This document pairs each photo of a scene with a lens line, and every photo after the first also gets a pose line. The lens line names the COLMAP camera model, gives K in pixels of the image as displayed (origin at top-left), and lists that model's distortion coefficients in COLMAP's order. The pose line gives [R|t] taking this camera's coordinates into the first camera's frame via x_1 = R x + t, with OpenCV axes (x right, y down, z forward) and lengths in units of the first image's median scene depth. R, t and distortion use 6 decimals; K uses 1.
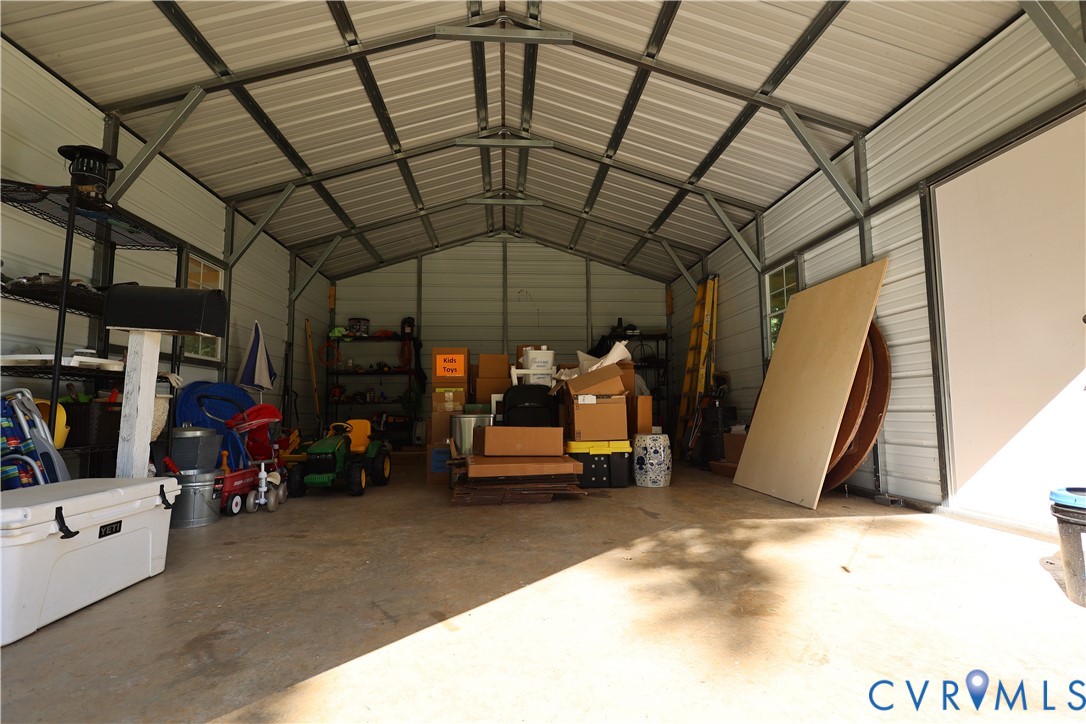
lens RADIAL K [[512.8, 0, 541.9], [0, 512.8, 358.3], [0, 0, 1]] dist [-0.000933, -0.001811]
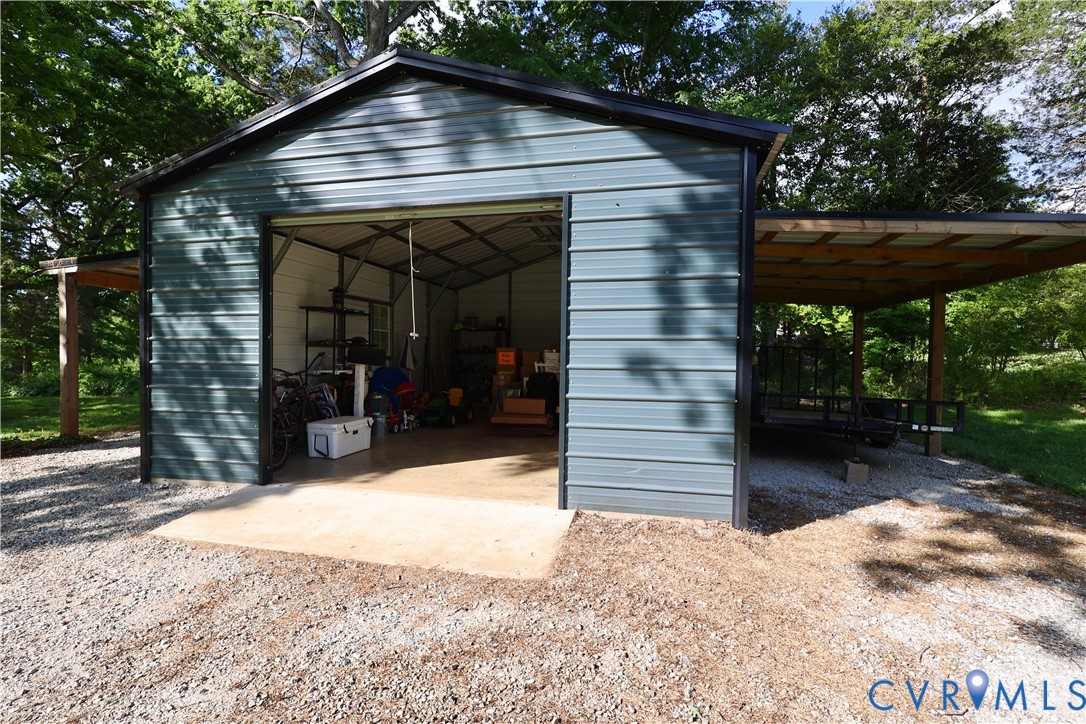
lens RADIAL K [[495.9, 0, 543.0], [0, 495.9, 362.0], [0, 0, 1]] dist [-0.000923, -0.000554]
pose [[0.959579, 0.023682, -0.280441, 0.530749], [0.007396, 0.993987, 0.109244, -0.201472], [0.281342, -0.106902, 0.953635, -0.732231]]
